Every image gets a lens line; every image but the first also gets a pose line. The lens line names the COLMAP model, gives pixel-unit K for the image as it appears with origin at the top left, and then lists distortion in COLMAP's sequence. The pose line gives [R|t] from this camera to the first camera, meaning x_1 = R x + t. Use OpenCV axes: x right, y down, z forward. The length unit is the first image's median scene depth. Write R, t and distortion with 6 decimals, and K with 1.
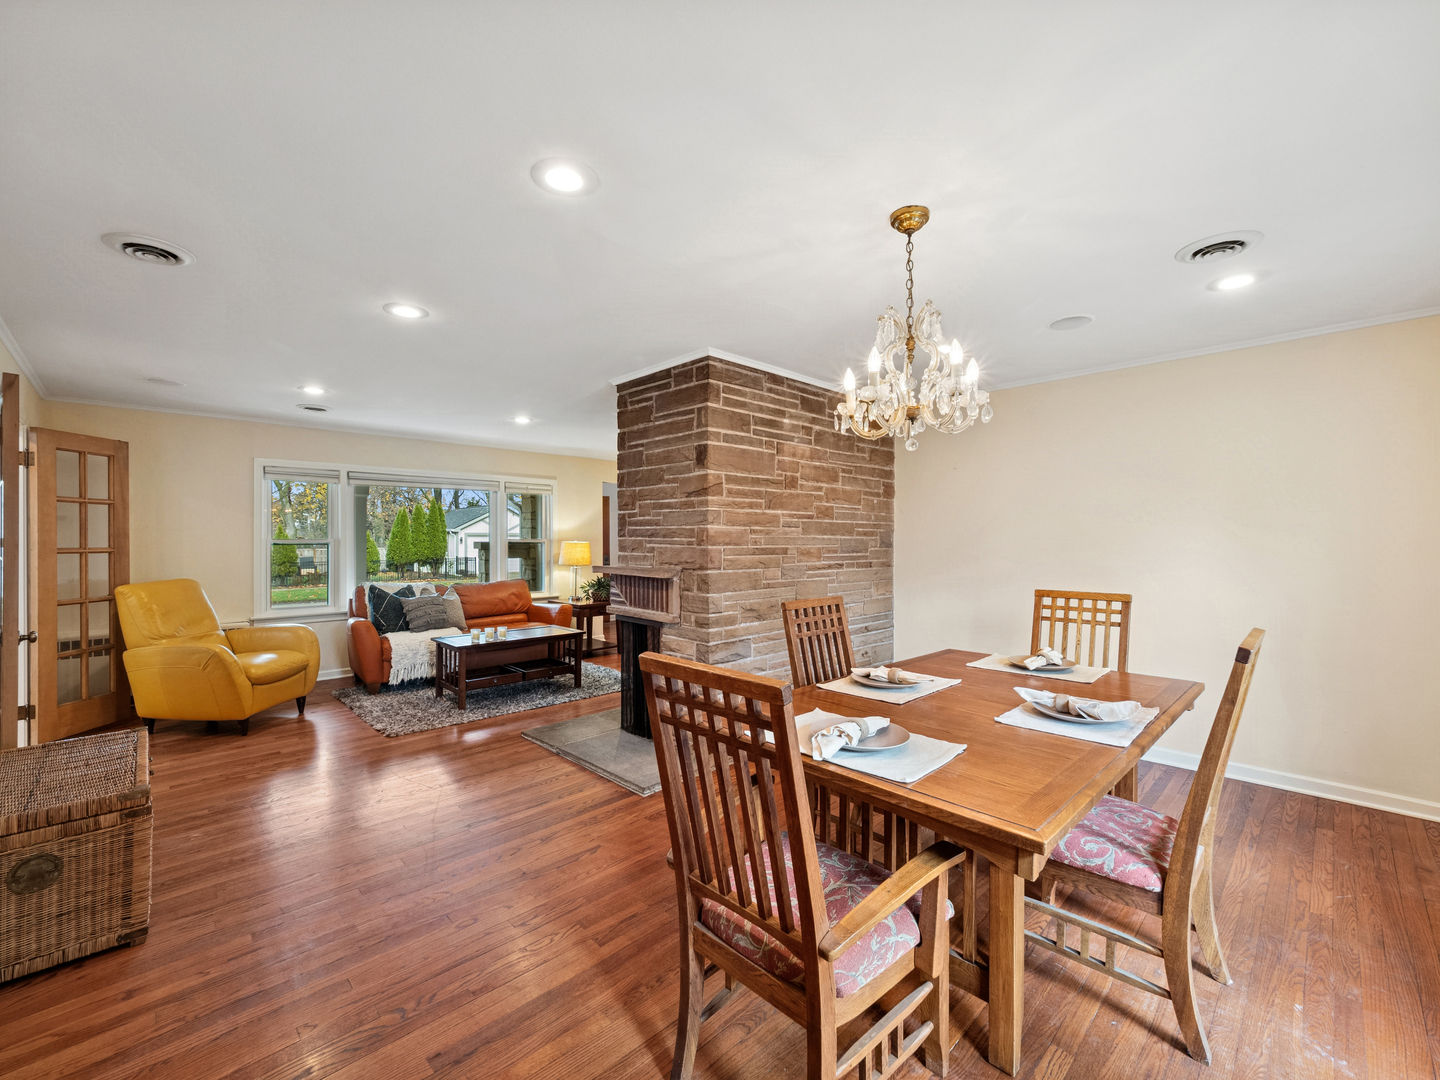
lens RADIAL K [[618.3, 0, 722.8], [0, 618.3, 540.6], [0, 0, 1]] dist [-0.008314, 0.000049]
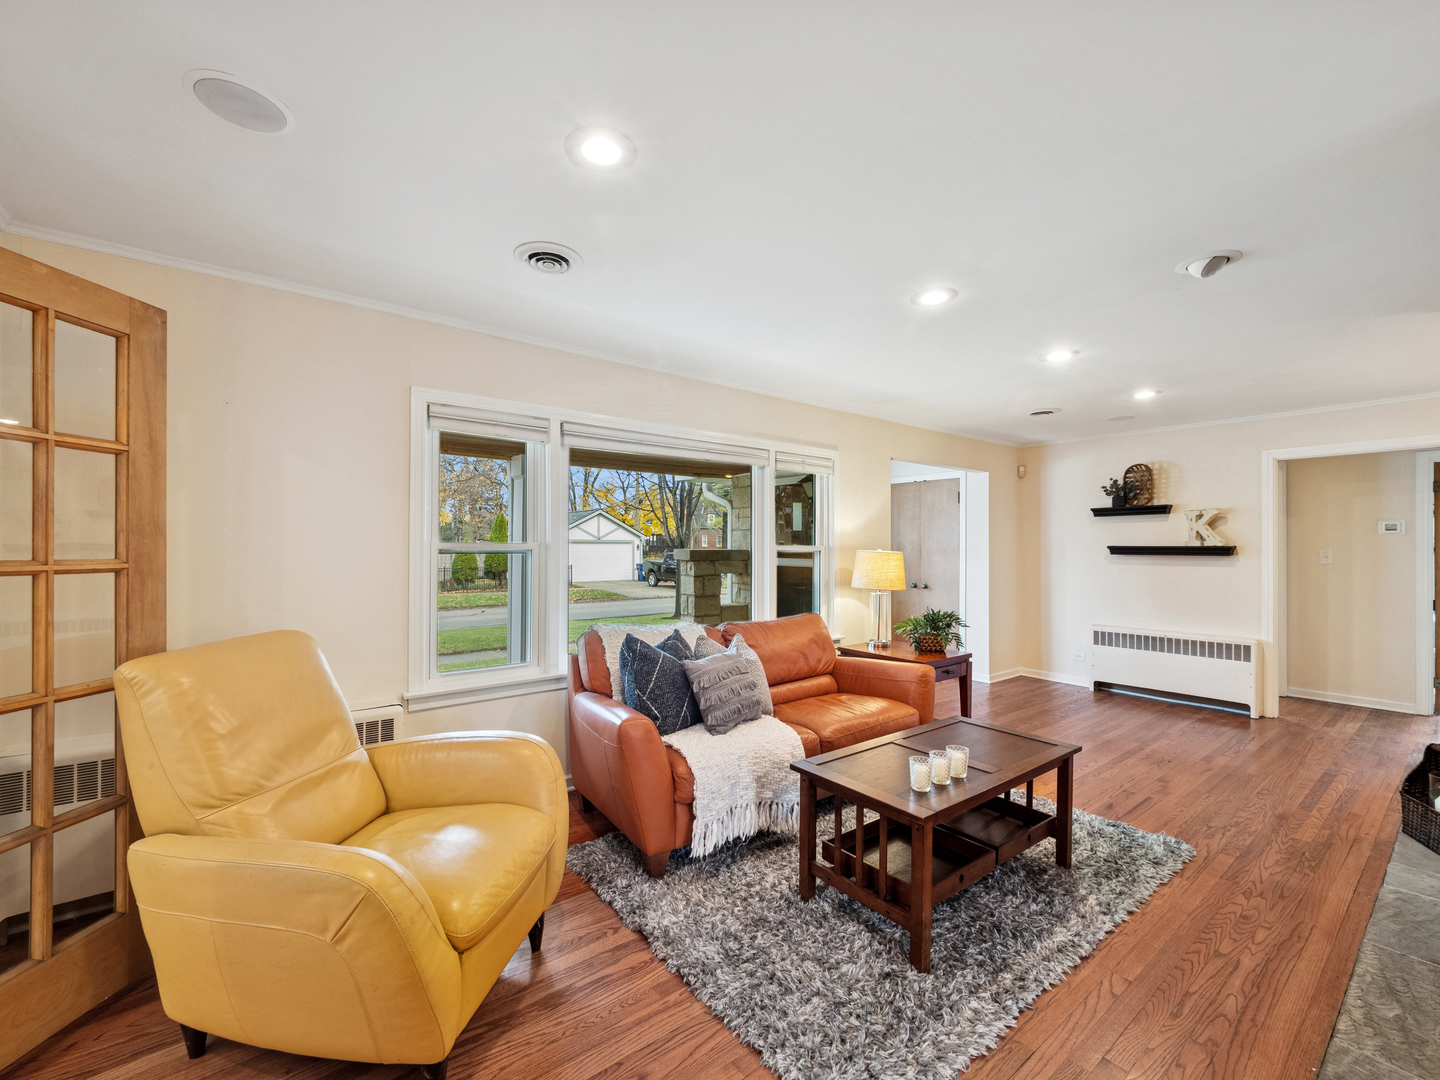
lens RADIAL K [[618.3, 0, 717.4], [0, 618.3, 549.7], [0, 0, 1]] dist [-0.008314, 0.000049]
pose [[0.993059, 0.006211, -0.117456, -0.552388], [-0.006084, 0.999980, 0.001440, 0.001884], [0.117463, -0.000715, 0.993077, 0.638001]]
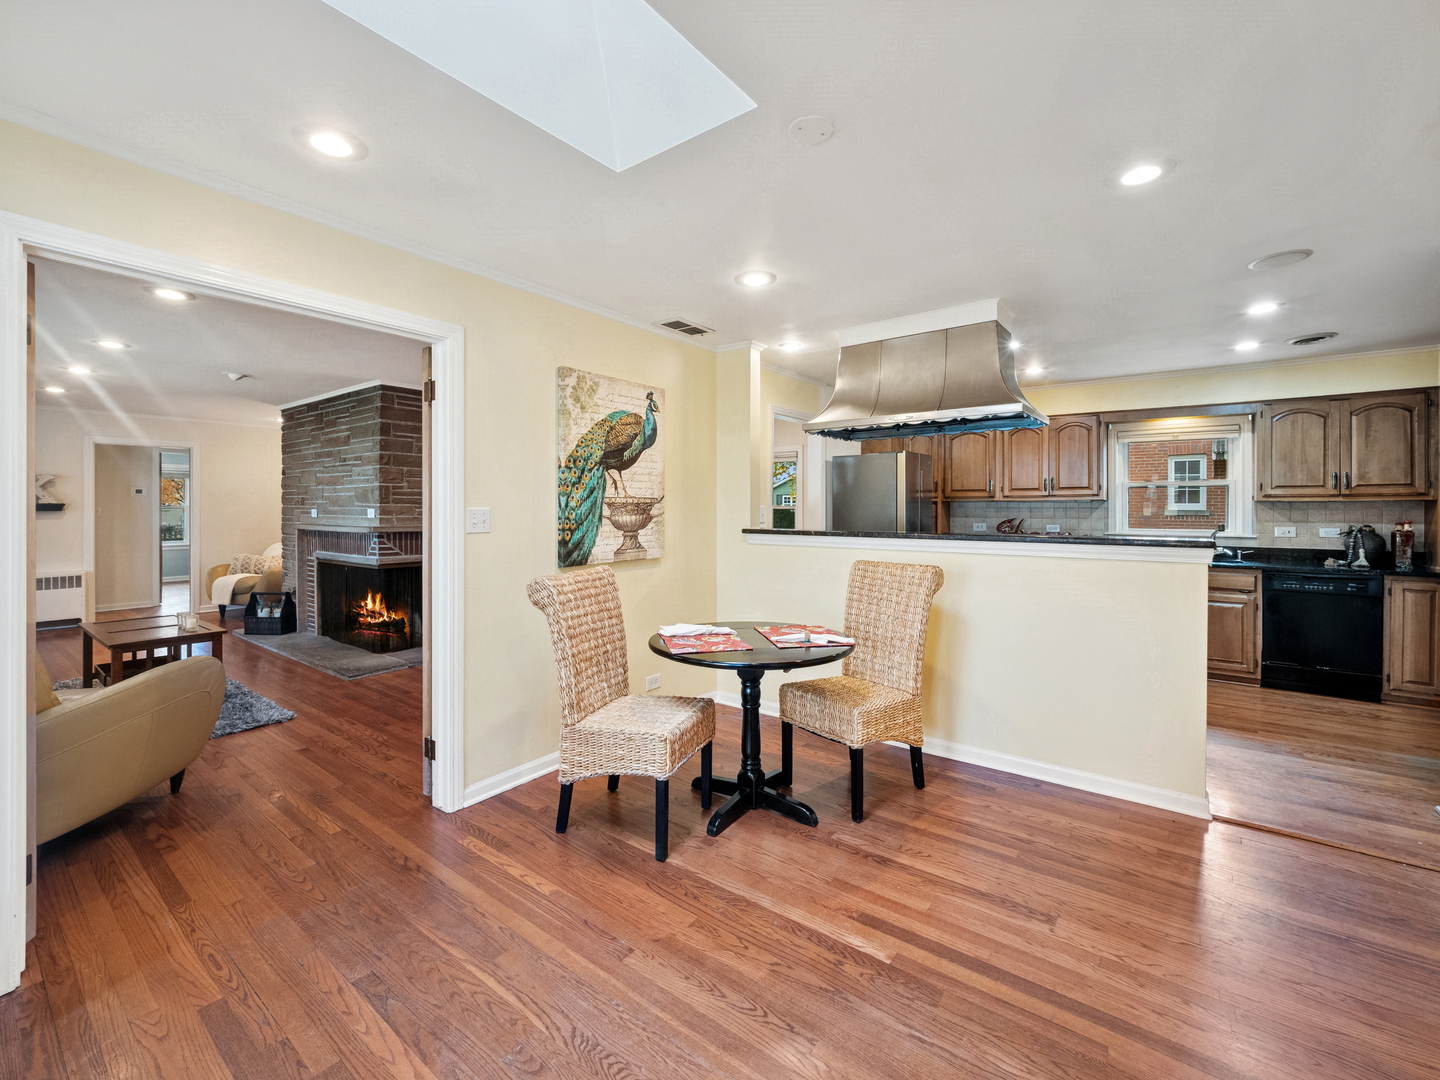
lens RADIAL K [[618.3, 0, 728.3], [0, 618.3, 505.3], [0, 0, 1]] dist [-0.008314, 0.000049]
pose [[-0.139386, 0.003675, 0.990231, -1.549892], [0.001165, 0.999993, -0.003547, 0.002258], [-0.990237, 0.000659, -0.139390, 0.445974]]
